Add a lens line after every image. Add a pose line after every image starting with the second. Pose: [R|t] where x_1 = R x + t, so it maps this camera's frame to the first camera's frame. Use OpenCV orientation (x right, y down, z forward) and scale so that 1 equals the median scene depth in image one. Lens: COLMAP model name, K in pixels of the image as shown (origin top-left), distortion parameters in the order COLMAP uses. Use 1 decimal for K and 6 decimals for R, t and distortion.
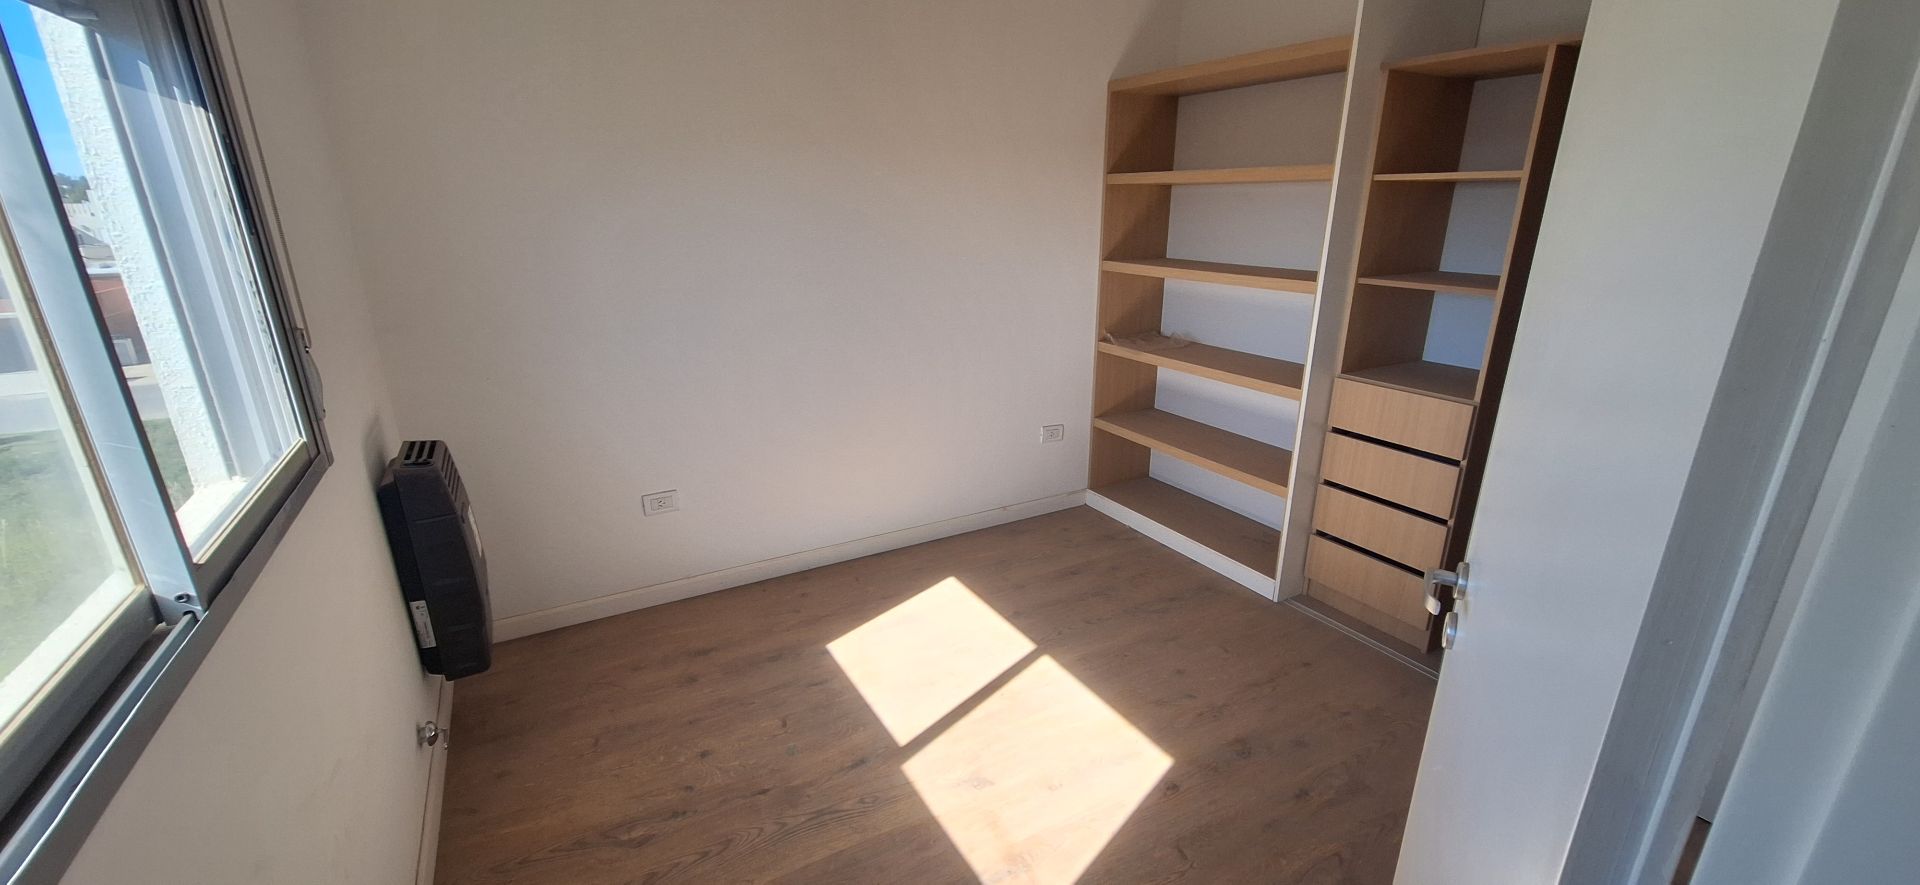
lens RADIAL K [[767.4, 0, 960.1], [0, 767.4, 455.4], [0, 0, 1]] dist [-0.000149, 0.000980]
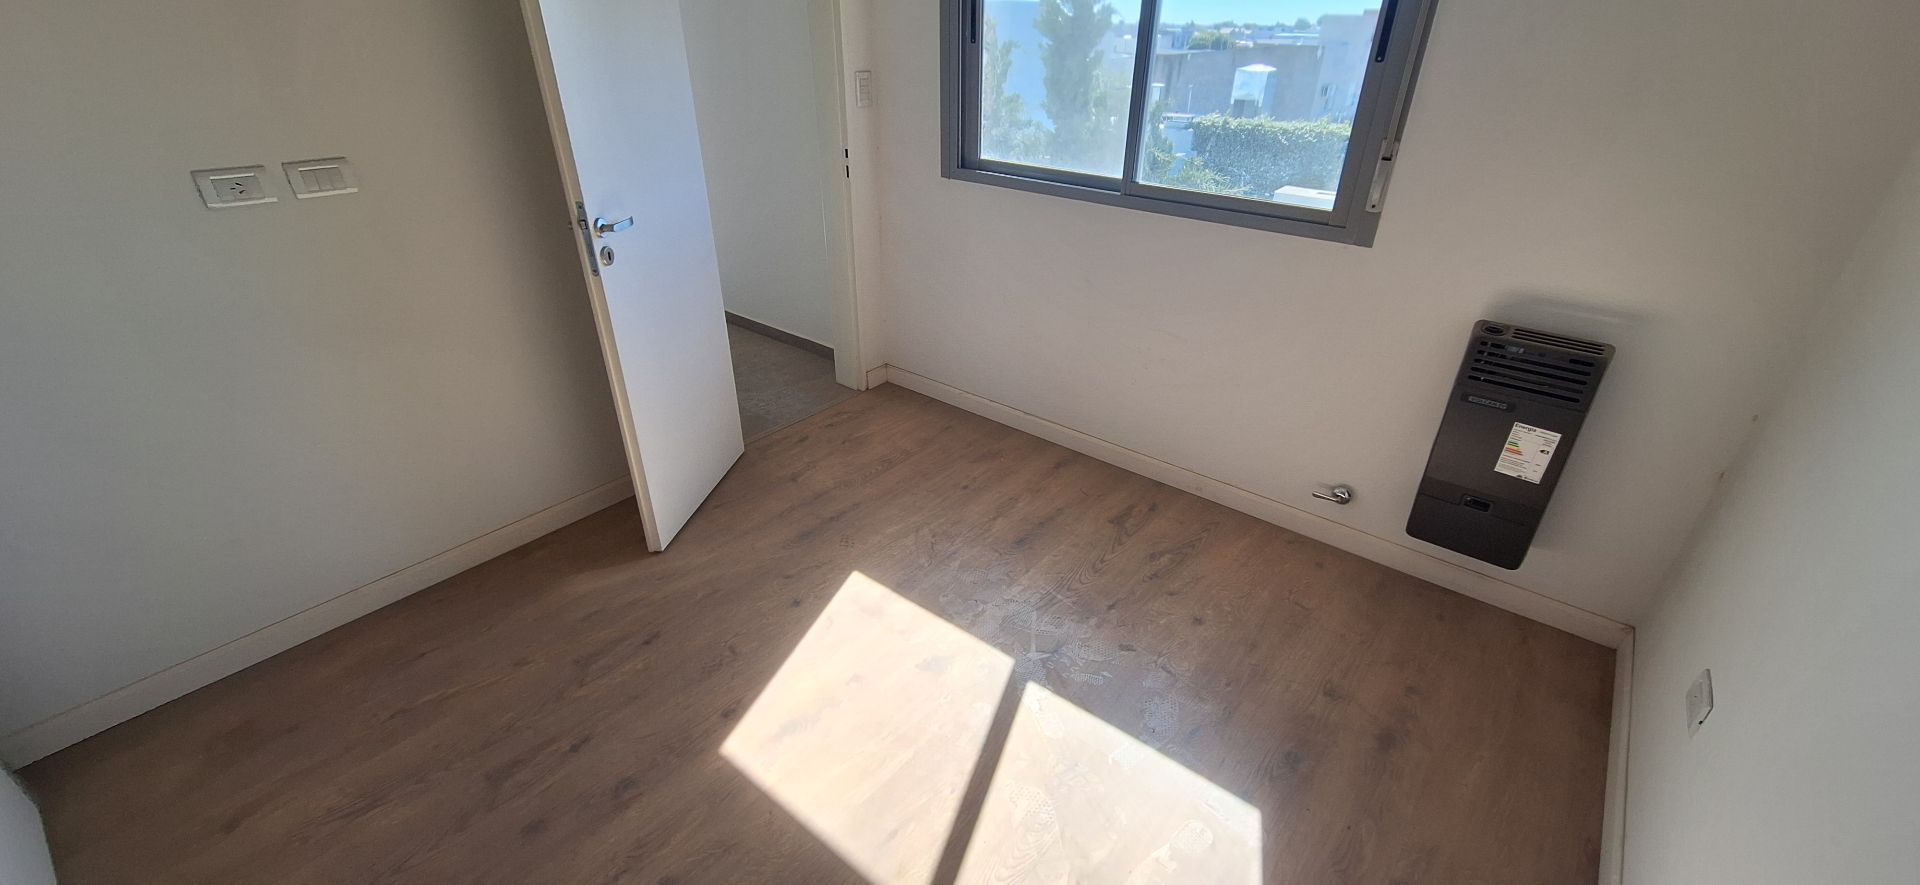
lens RADIAL K [[767.4, 0, 966.4], [0, 767.4, 439.6], [0, 0, 1]] dist [-0.000149, 0.000980]
pose [[-0.927932, 0.162325, -0.335549, 0.254250], [-0.135414, 0.691893, 0.709187, -0.458562], [0.347282, 0.703516, -0.620049, 1.364213]]
